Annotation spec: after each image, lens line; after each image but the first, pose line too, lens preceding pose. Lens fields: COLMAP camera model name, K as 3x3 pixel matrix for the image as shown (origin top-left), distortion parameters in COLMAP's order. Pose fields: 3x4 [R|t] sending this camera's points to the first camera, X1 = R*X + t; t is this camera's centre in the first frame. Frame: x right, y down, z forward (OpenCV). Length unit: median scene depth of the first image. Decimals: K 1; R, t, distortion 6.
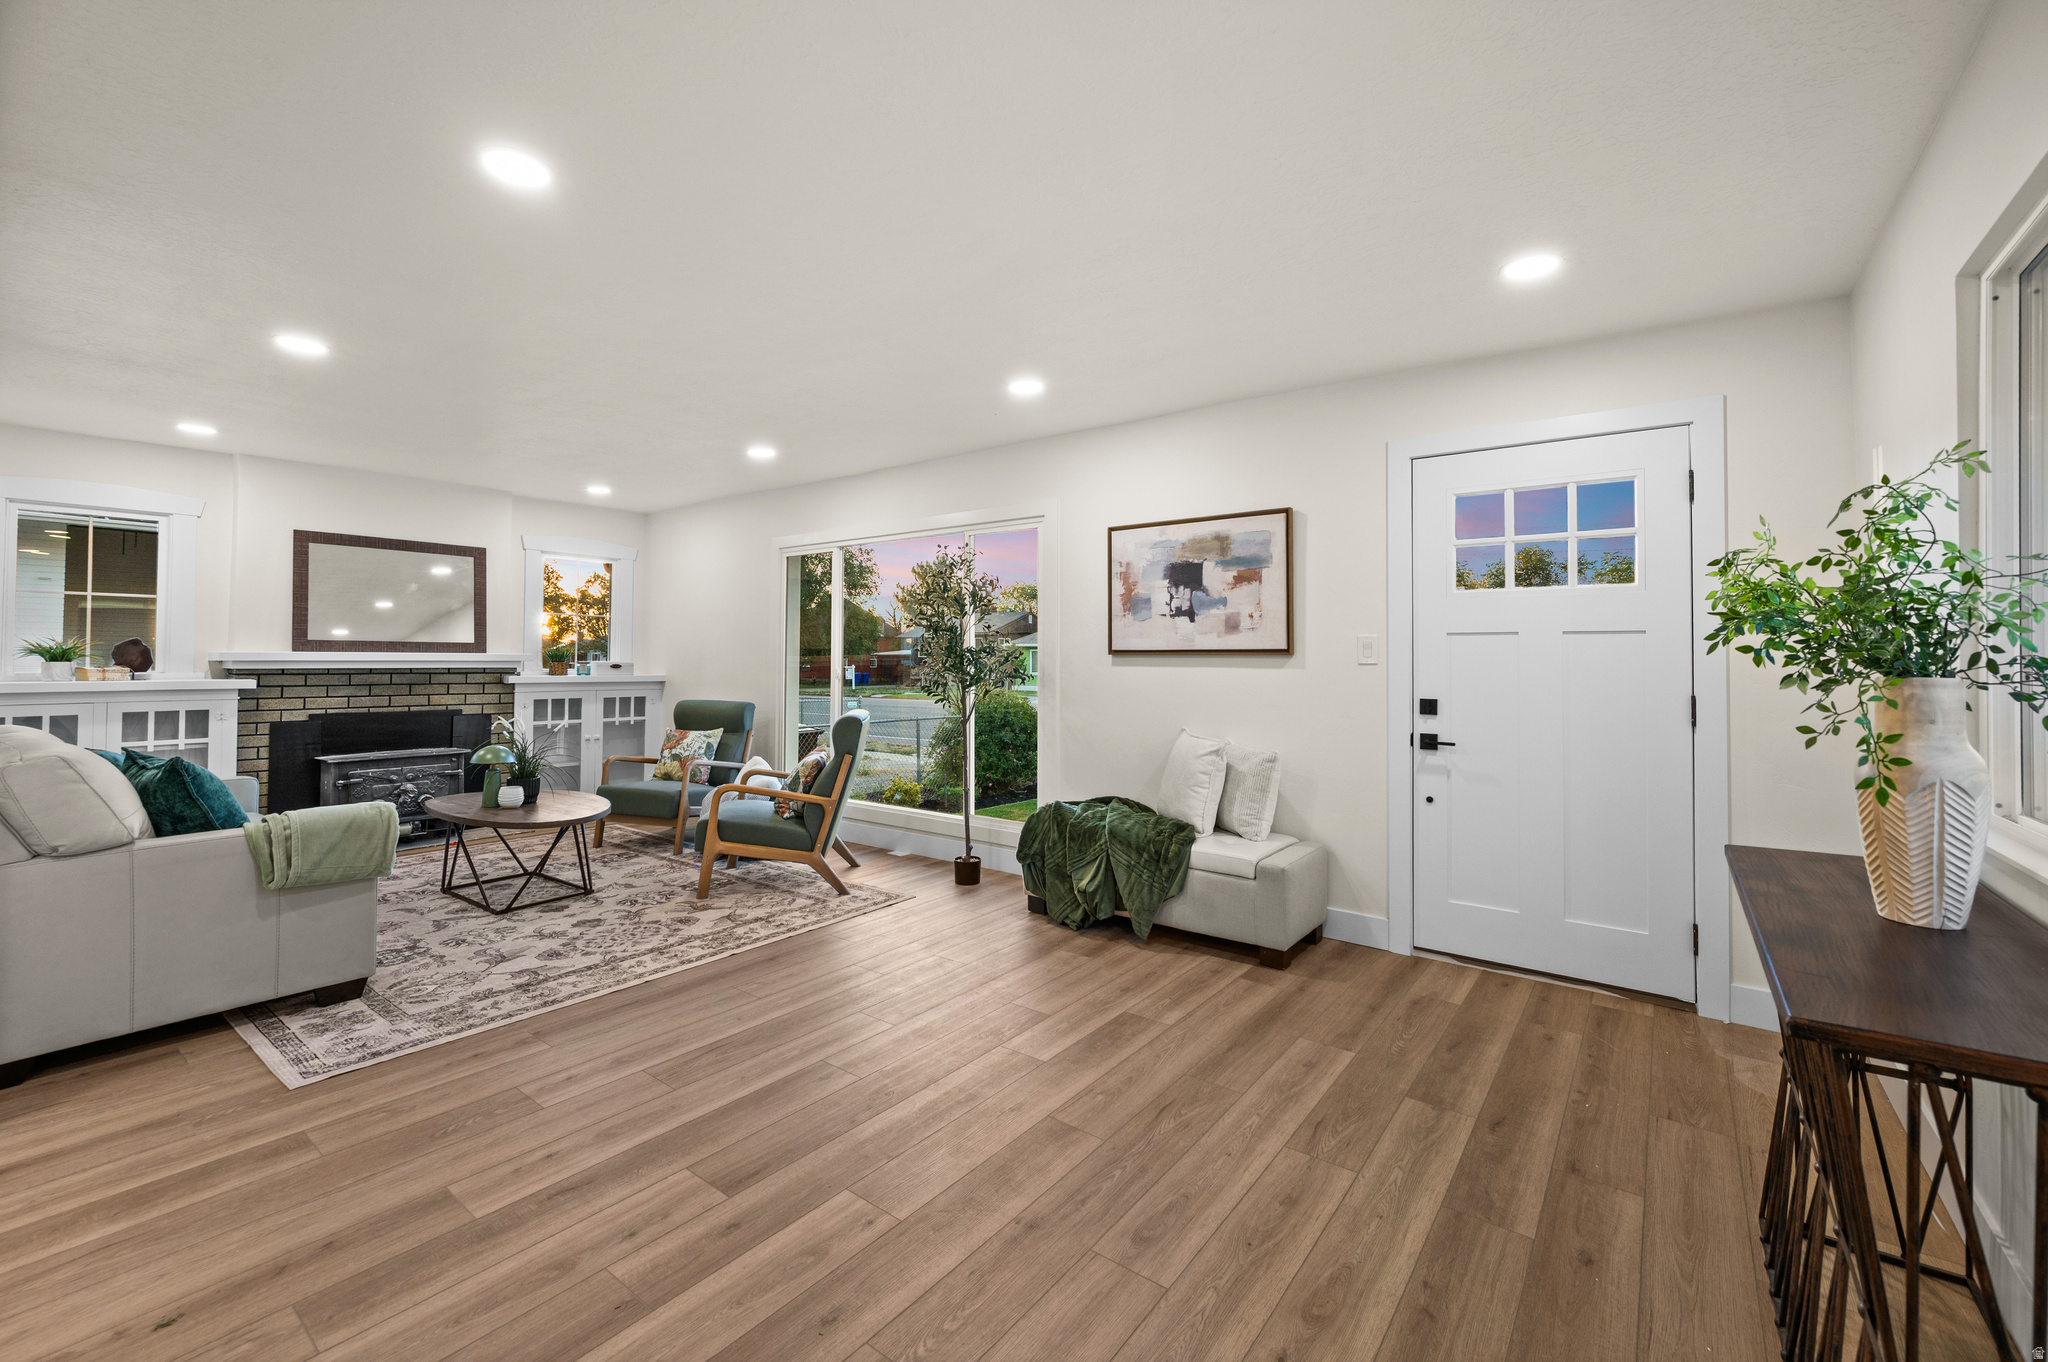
lens RADIAL K [[835.9, 0, 1027.1], [0, 835.9, 666.8], [0, 0, 1]] dist [-0.000625, -0.000051]
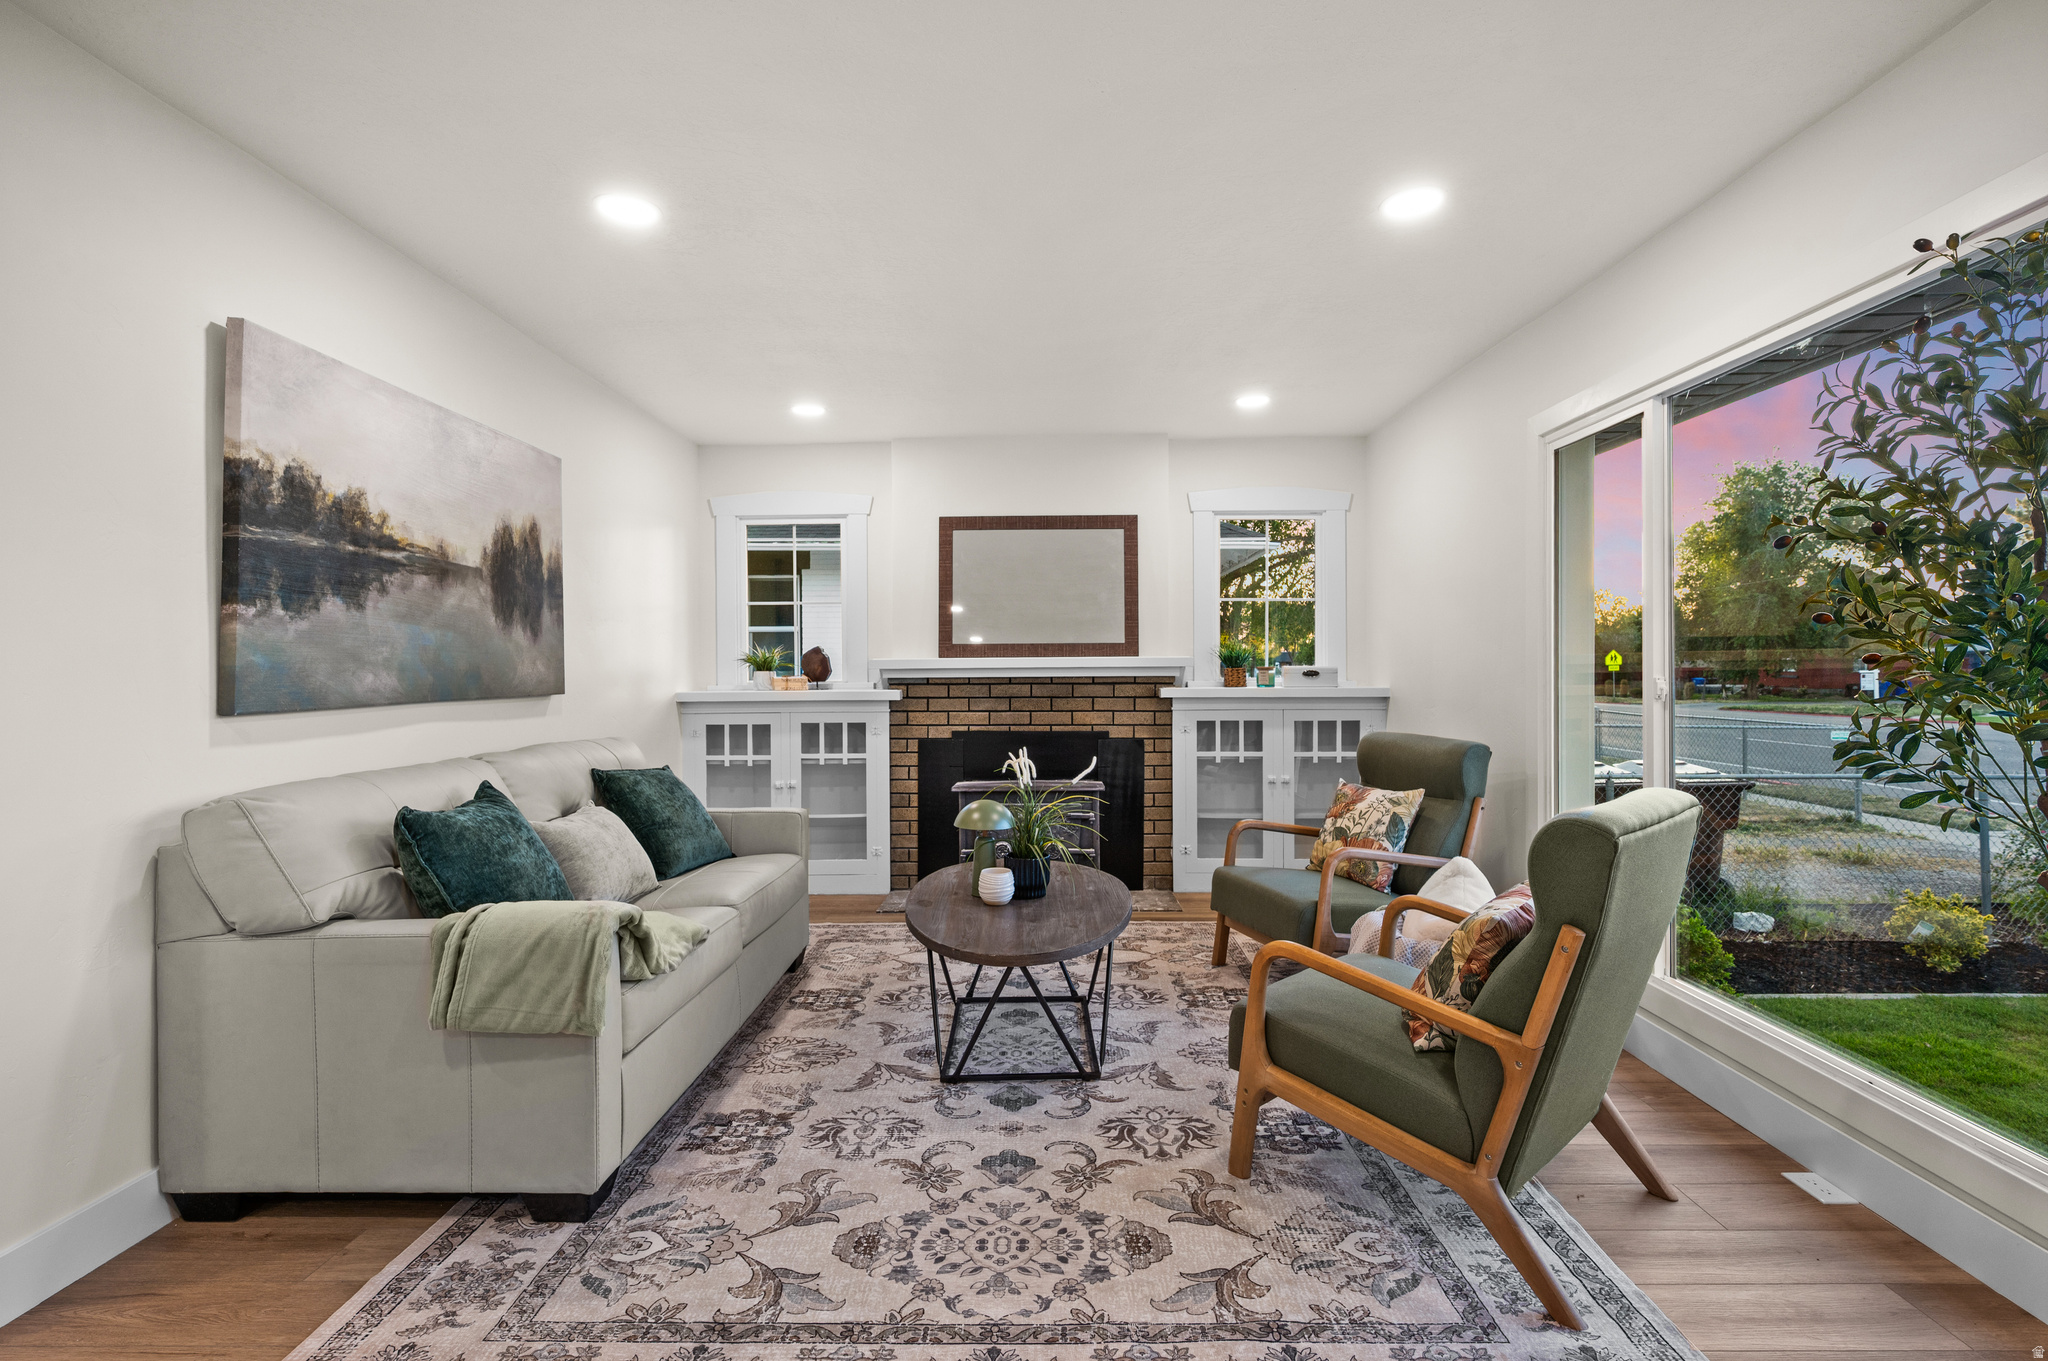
lens RADIAL K [[966.2, 0, 1029.2], [0, 966.2, 670.5], [0, 0, 1]] dist [0.002366, -0.000157]
pose [[0.599083, -0.004666, -0.800673, -0.022275], [0.003277, 0.999989, -0.003375, -0.001471], [0.800680, -0.000602, 0.599092, 0.486032]]
